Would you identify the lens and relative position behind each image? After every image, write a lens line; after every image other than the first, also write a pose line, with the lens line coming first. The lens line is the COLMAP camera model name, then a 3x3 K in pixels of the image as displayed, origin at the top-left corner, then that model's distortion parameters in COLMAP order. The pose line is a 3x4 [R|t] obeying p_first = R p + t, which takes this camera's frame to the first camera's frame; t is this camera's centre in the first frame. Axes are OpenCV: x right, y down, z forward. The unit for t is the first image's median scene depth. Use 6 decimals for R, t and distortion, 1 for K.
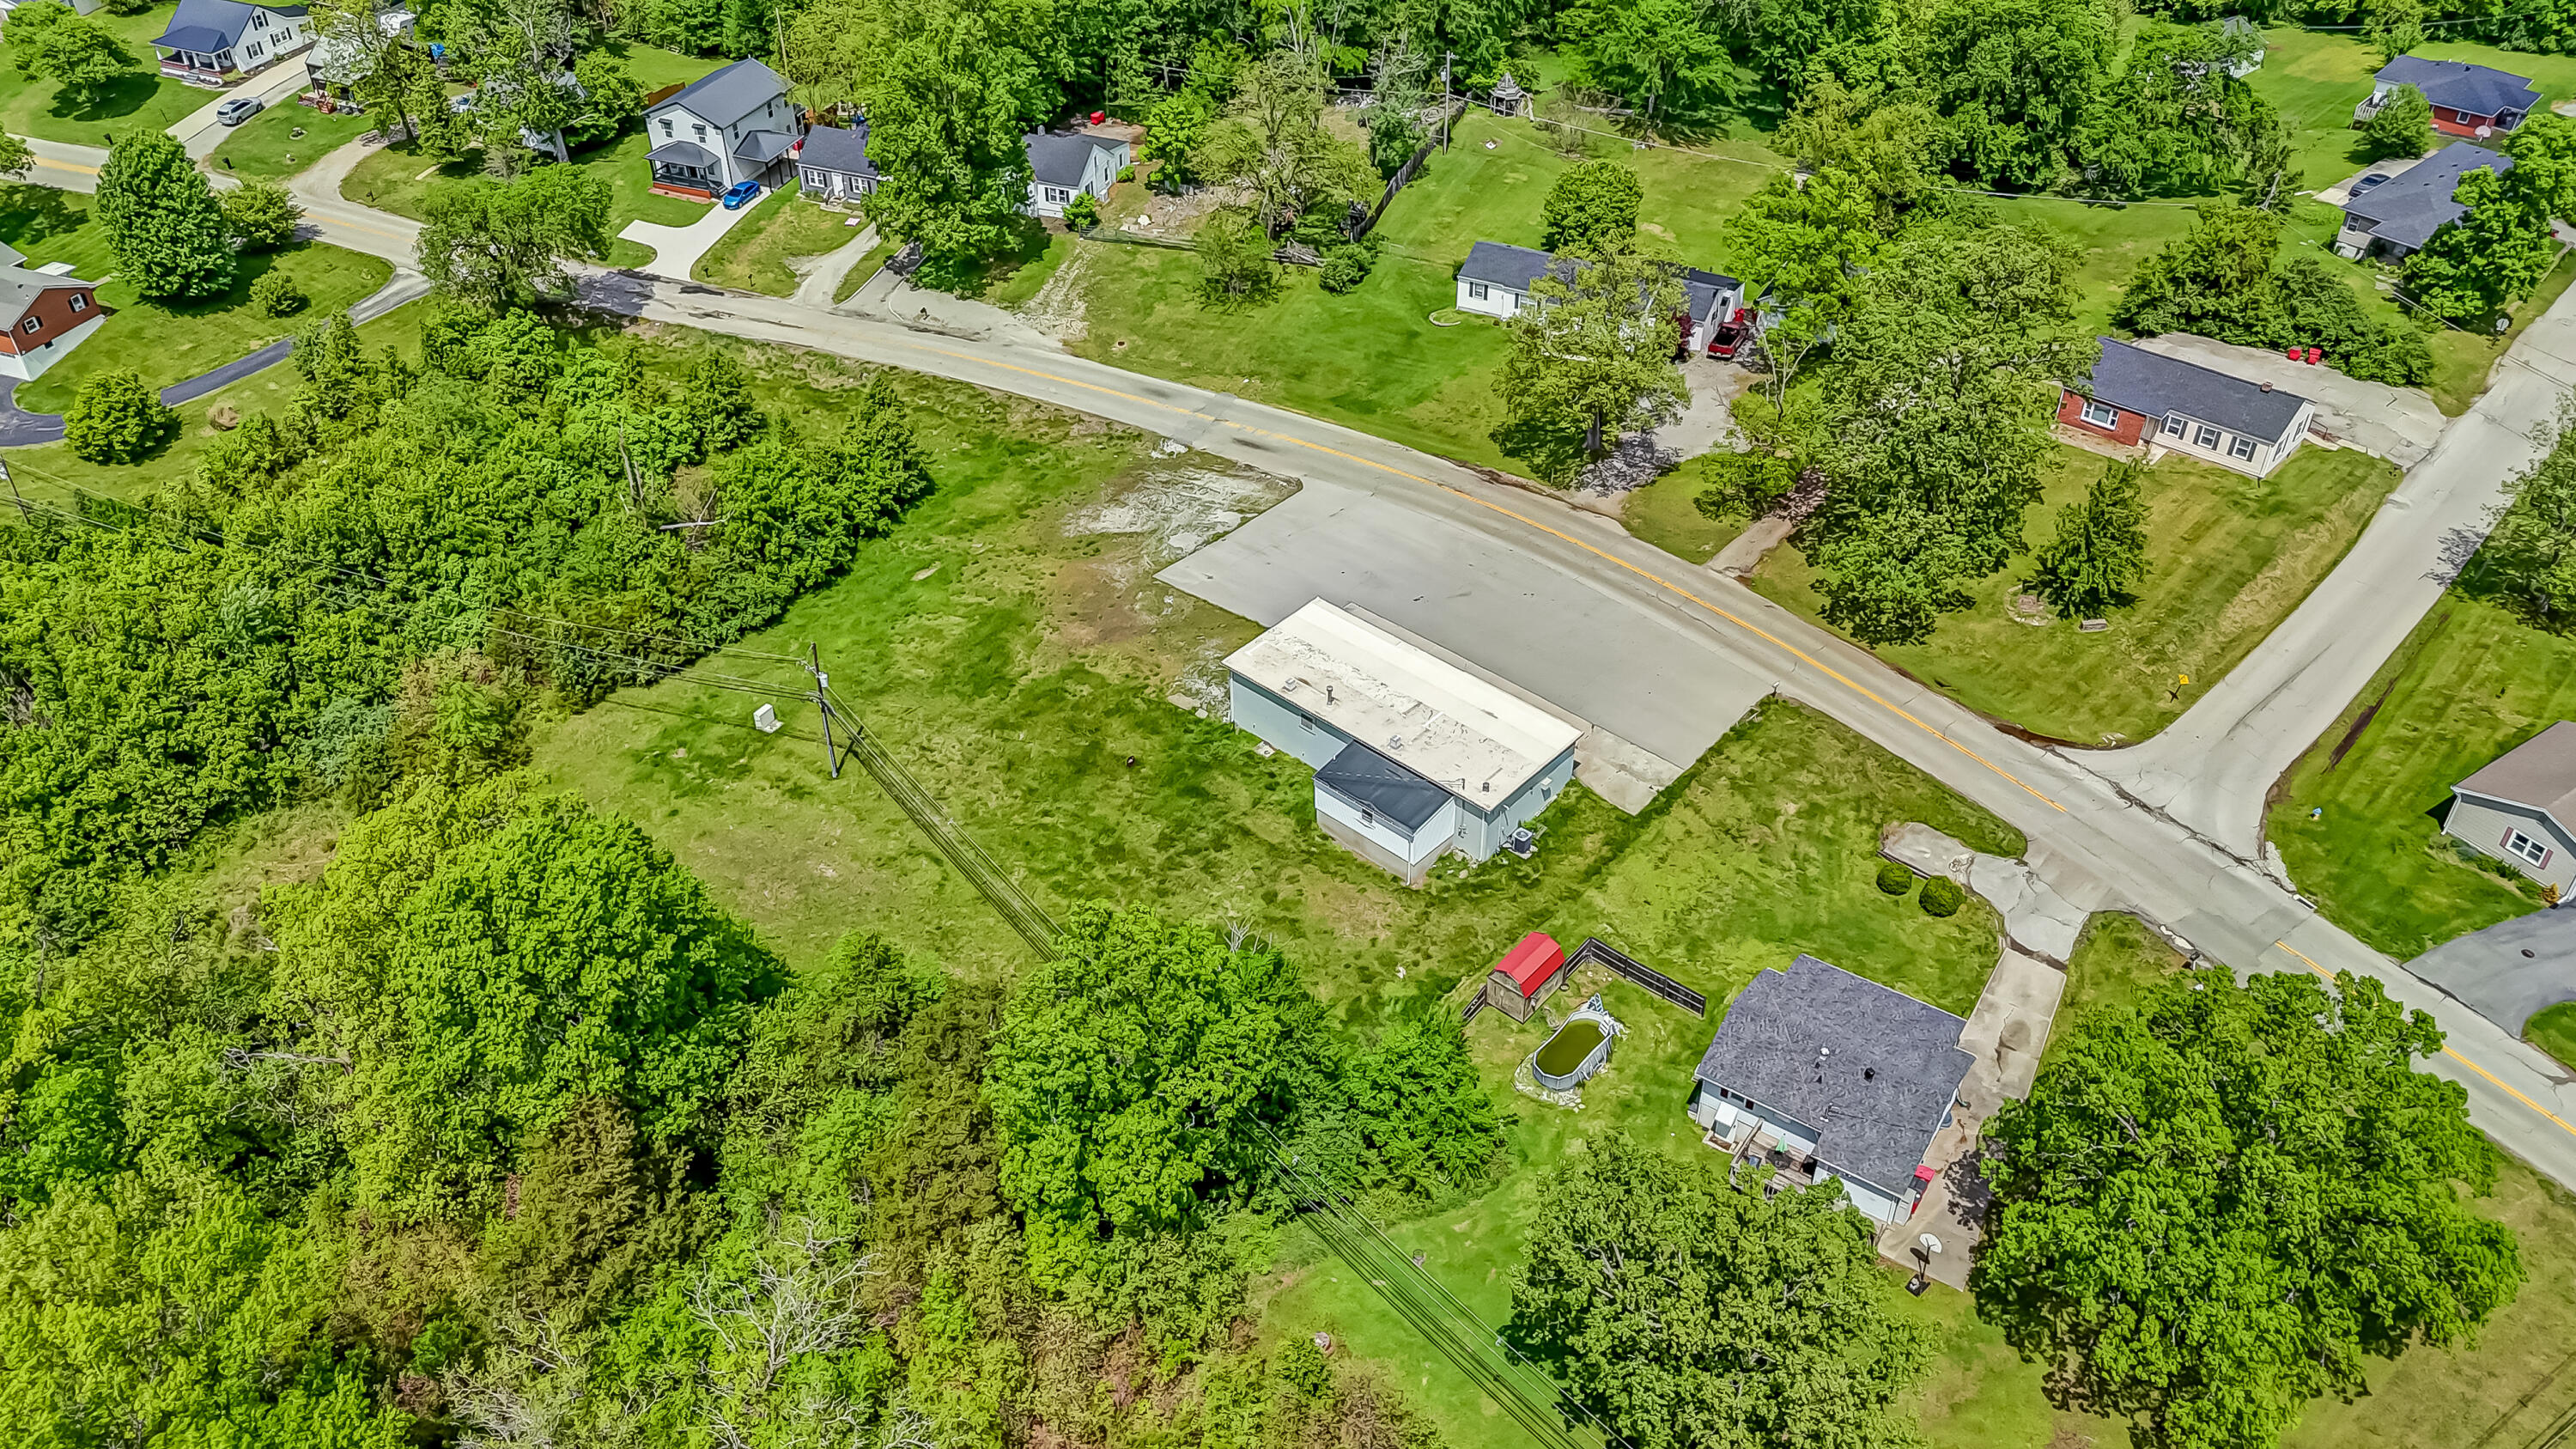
lens RADIAL K [[1948.2, 0, 1288.0], [0, 1948.2, 724.5], [0, 0, 1]] dist [0.140596, -0.236068]
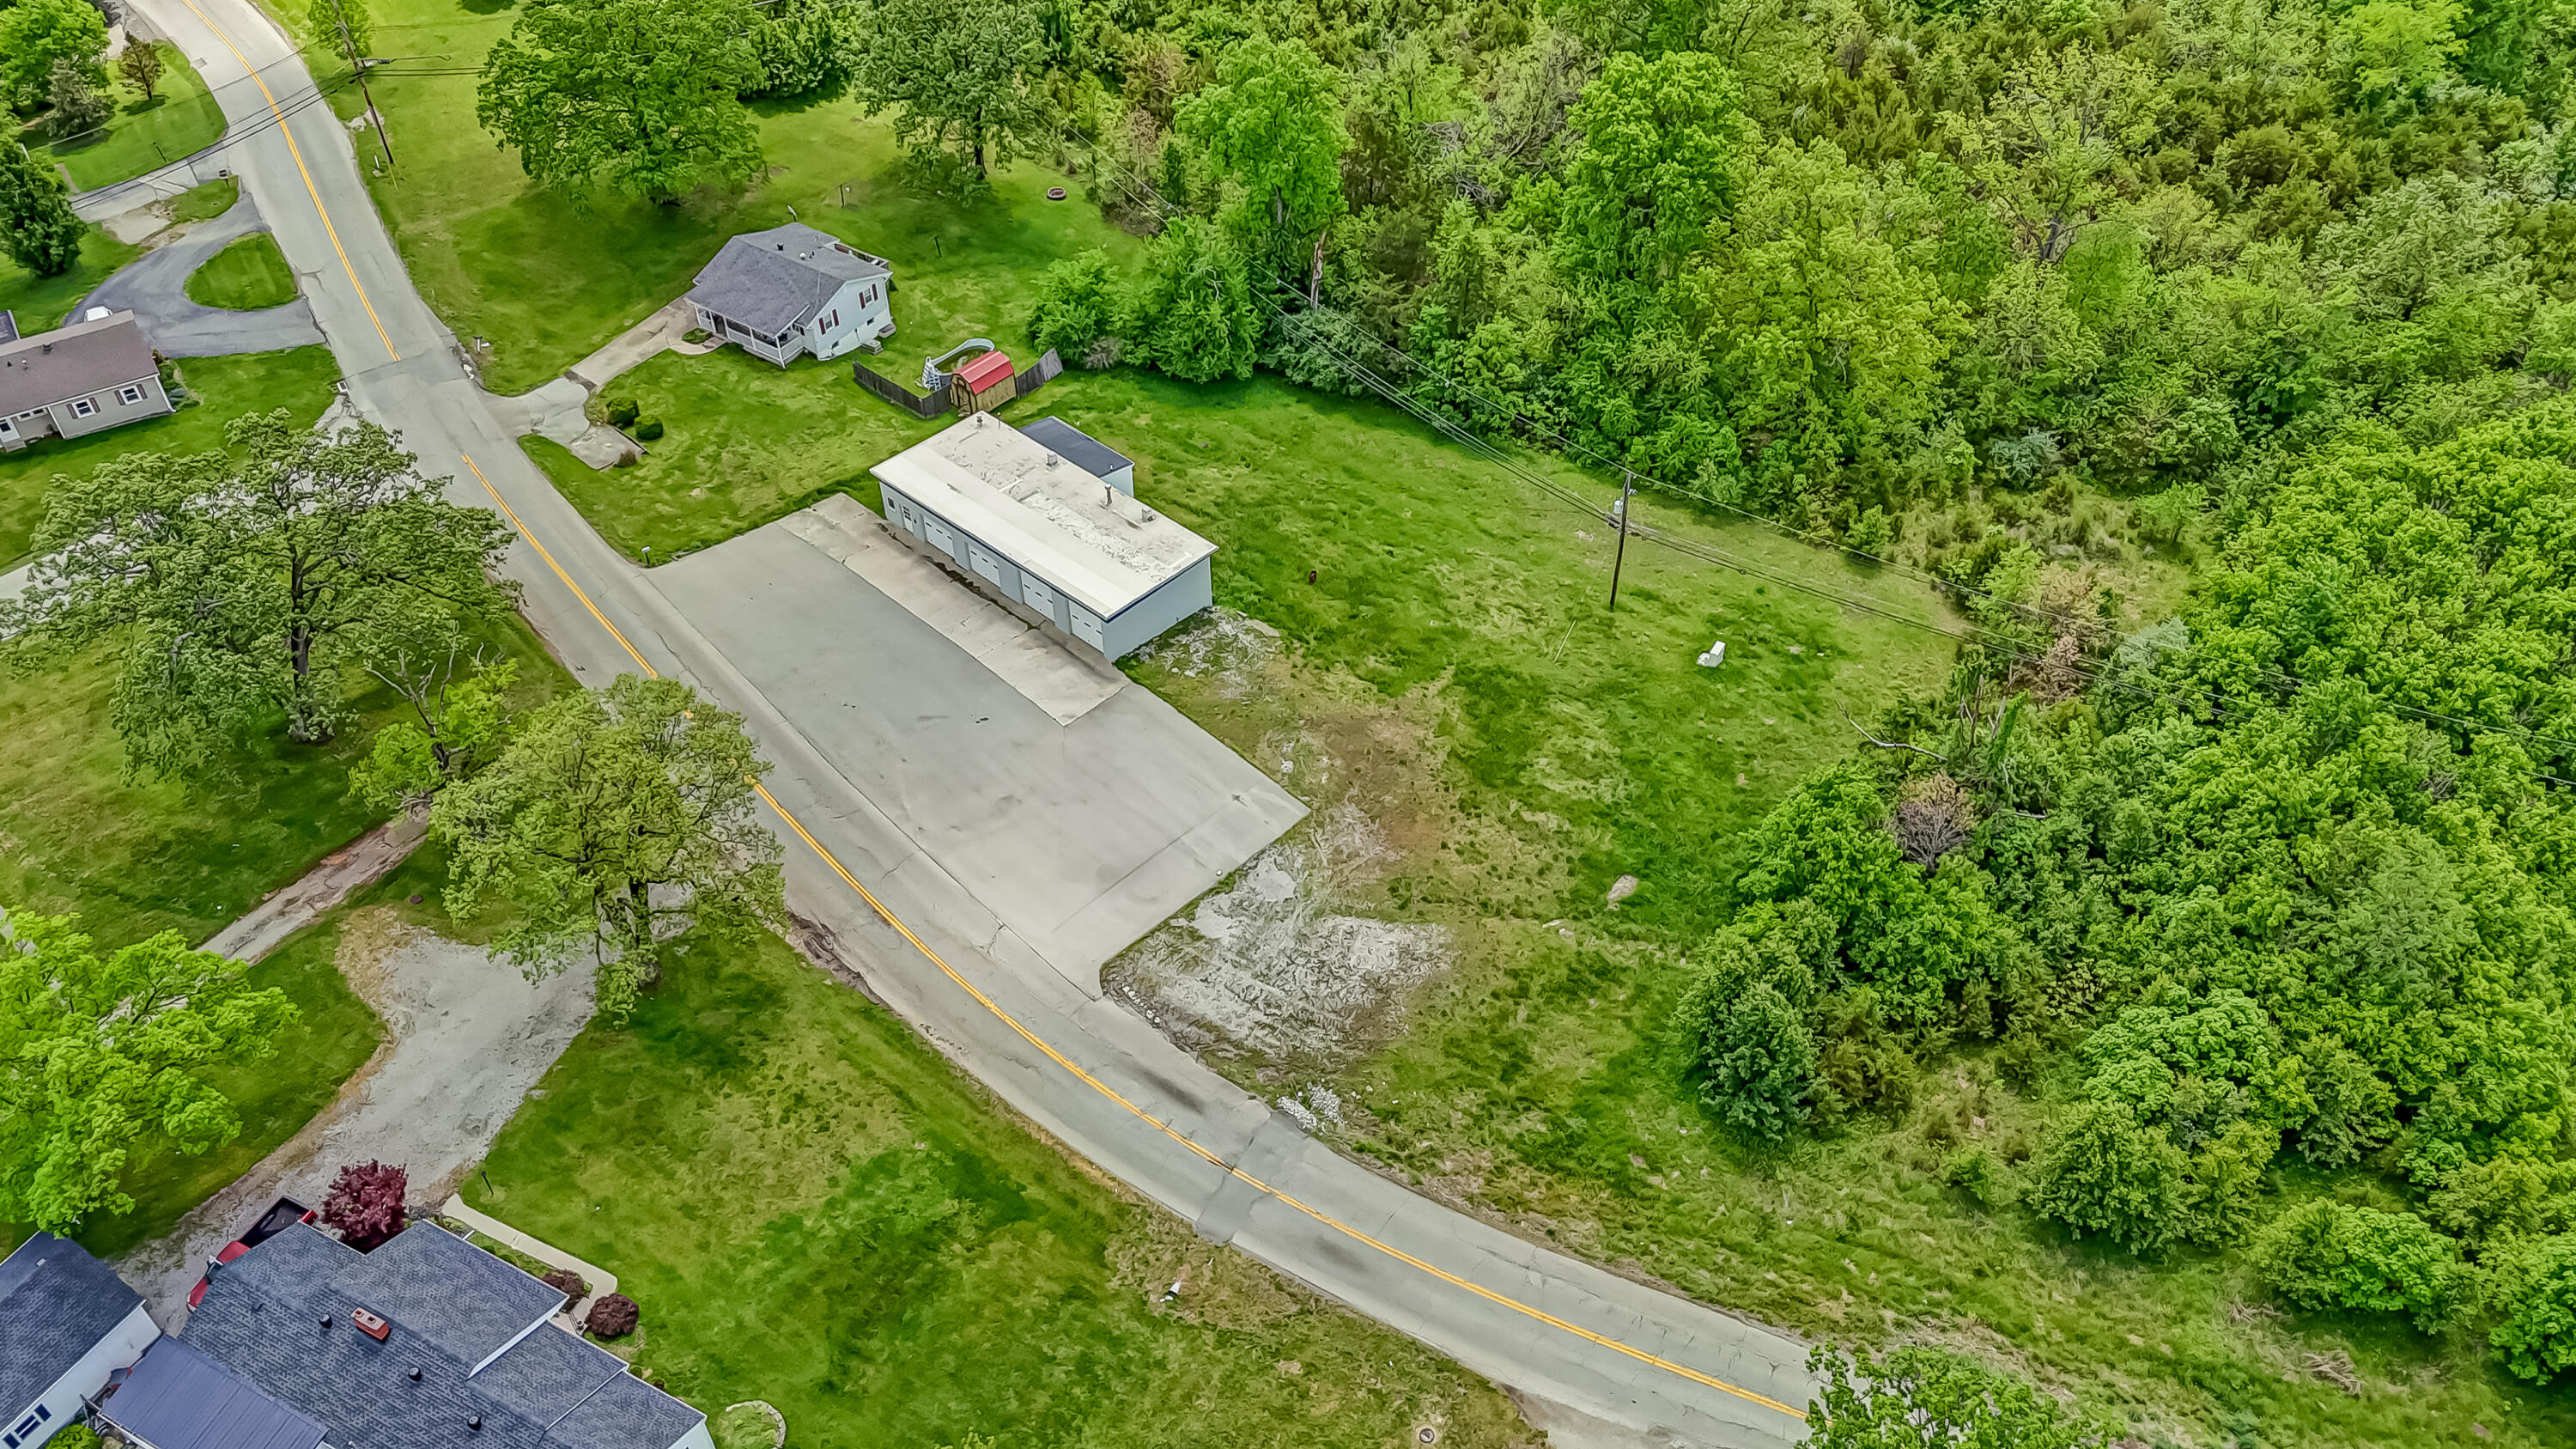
lens RADIAL K [[1948.2, 0, 1288.0], [0, 1948.2, 724.5], [0, 0, 1]] dist [0.140596, -0.236068]
pose [[-0.999876, 0.009007, 0.012924, -0.076780], [0.014066, 0.141036, 0.989905, -0.925910], [0.007093, 0.989964, -0.141145, 1.171701]]
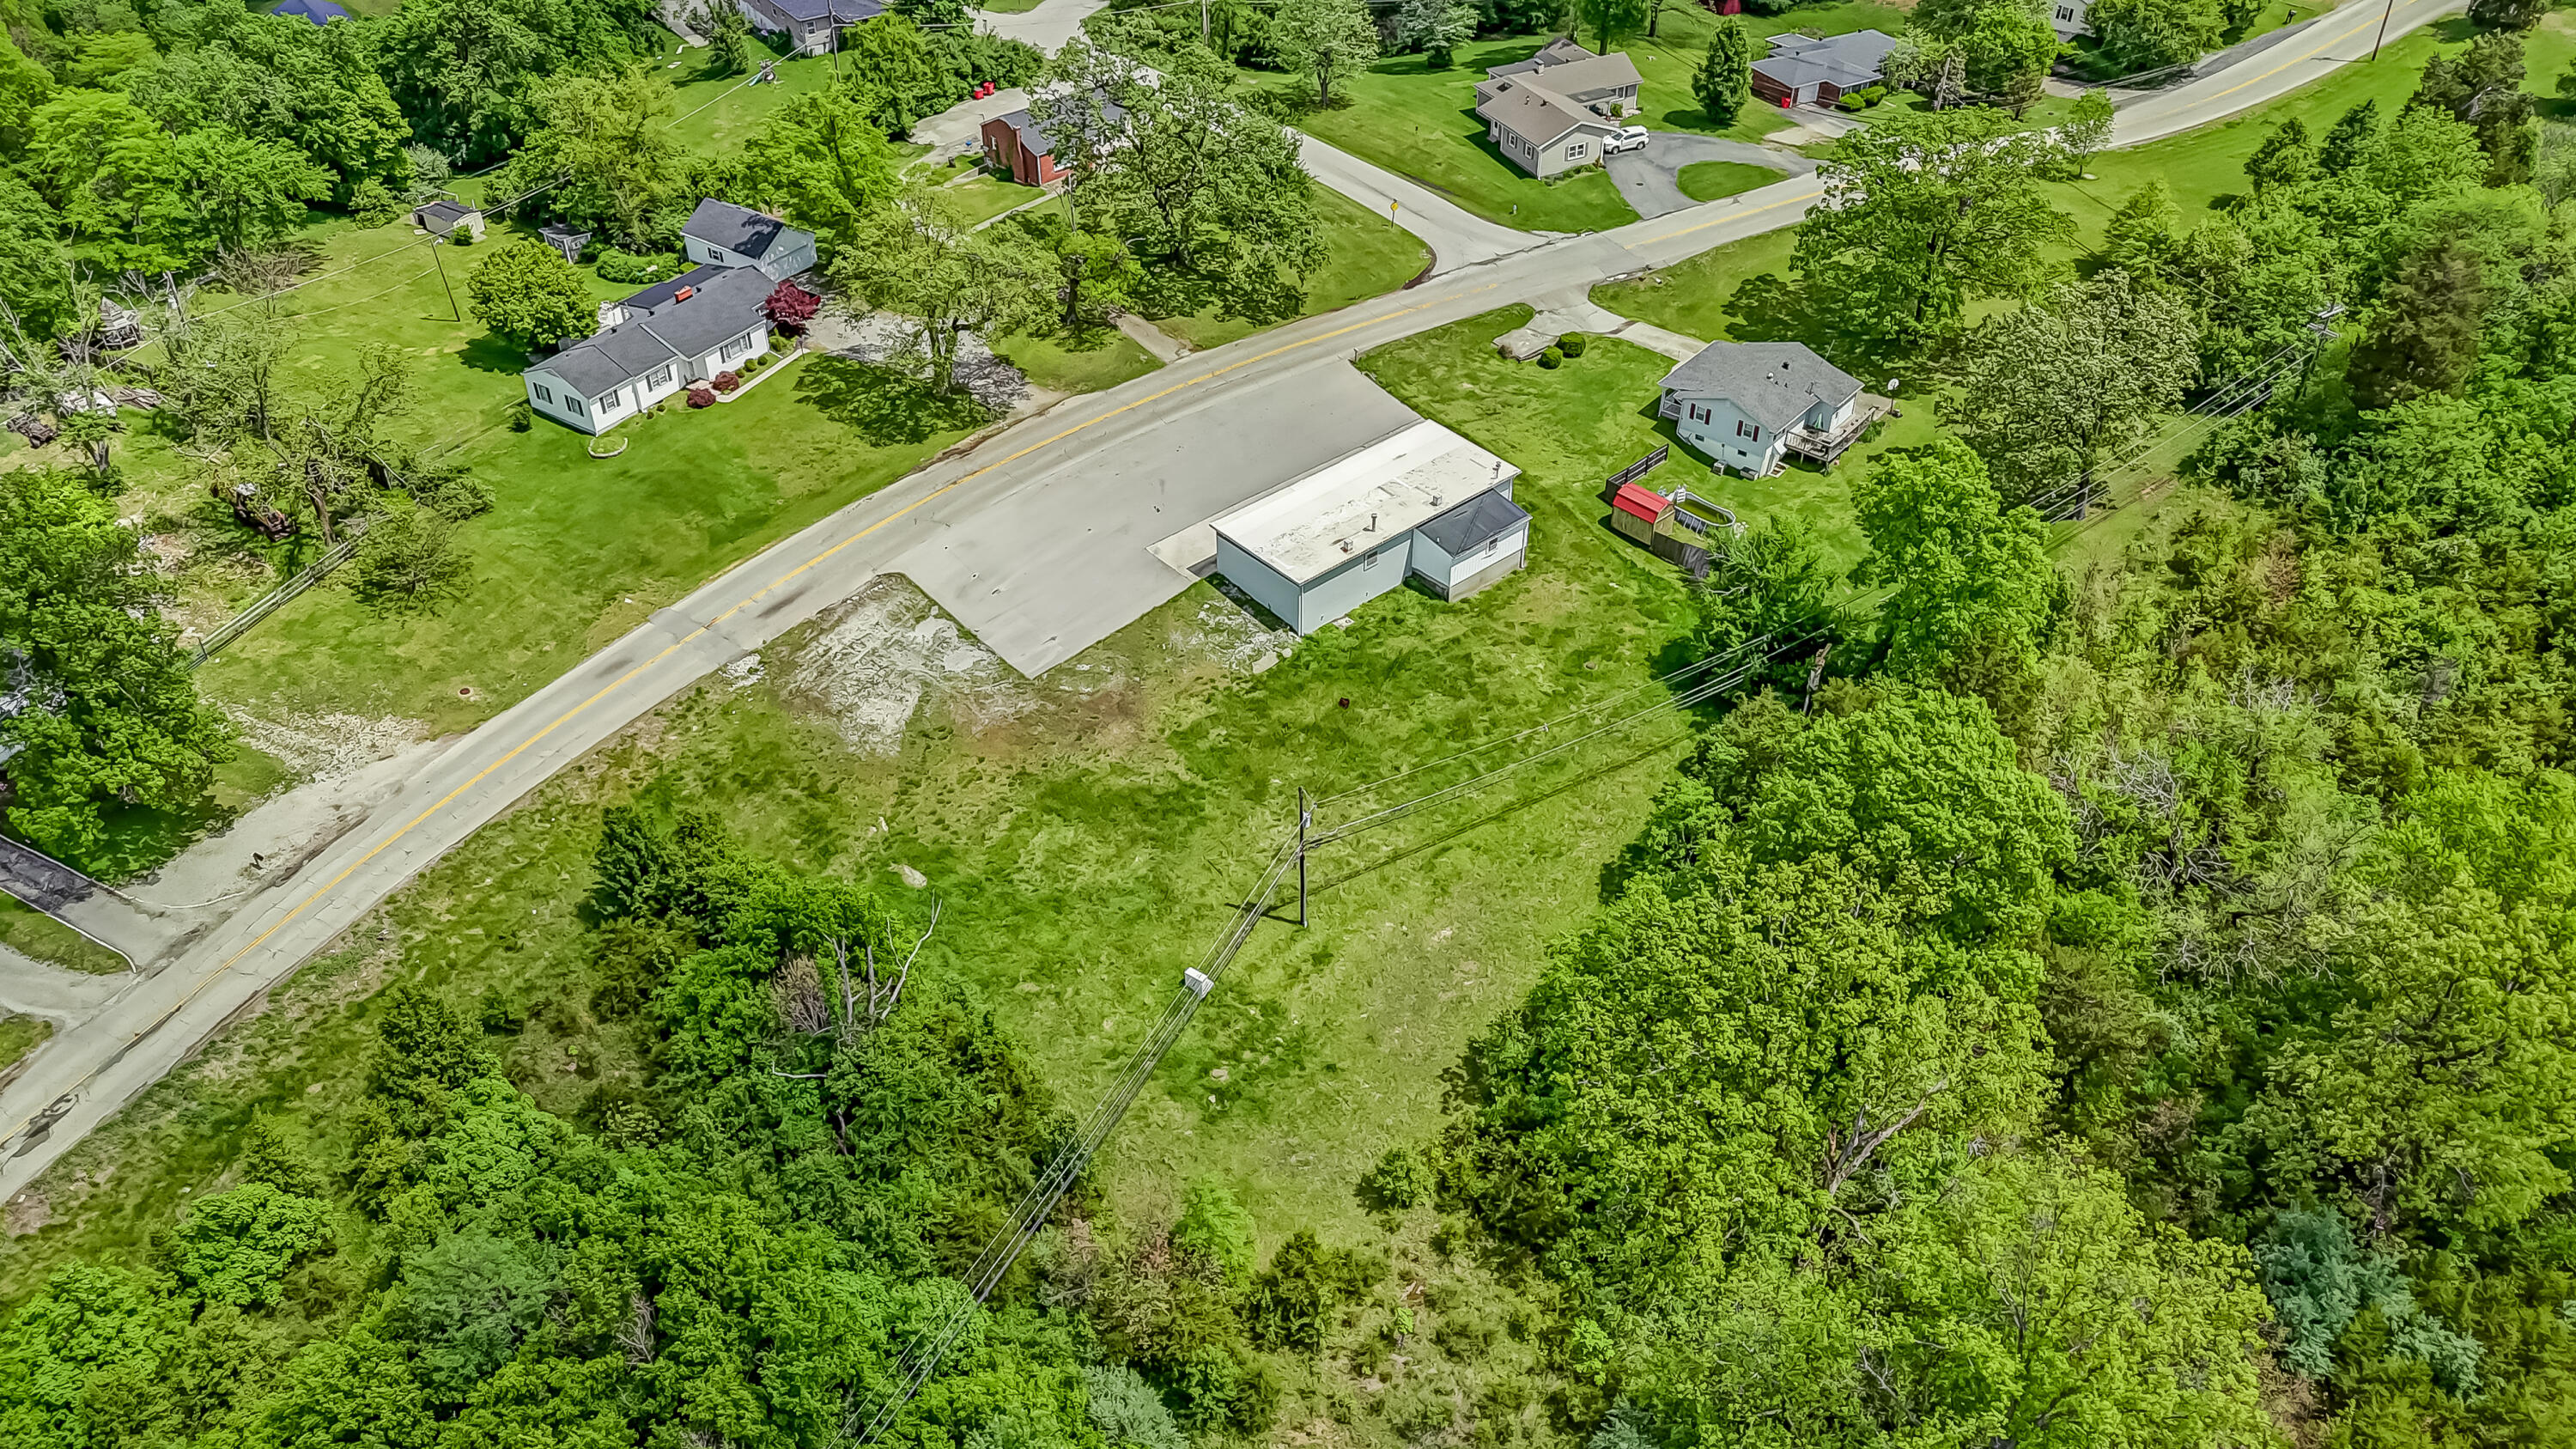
lens RADIAL K [[1948.2, 0, 1288.0], [0, 1948.2, 724.5], [0, 0, 1]] dist [0.140596, -0.236068]
pose [[0.099991, -0.614444, 0.782599, -0.860848], [0.616052, 0.655877, 0.436239, -0.423234], [-0.781333, 0.438502, 0.444112, 0.551431]]
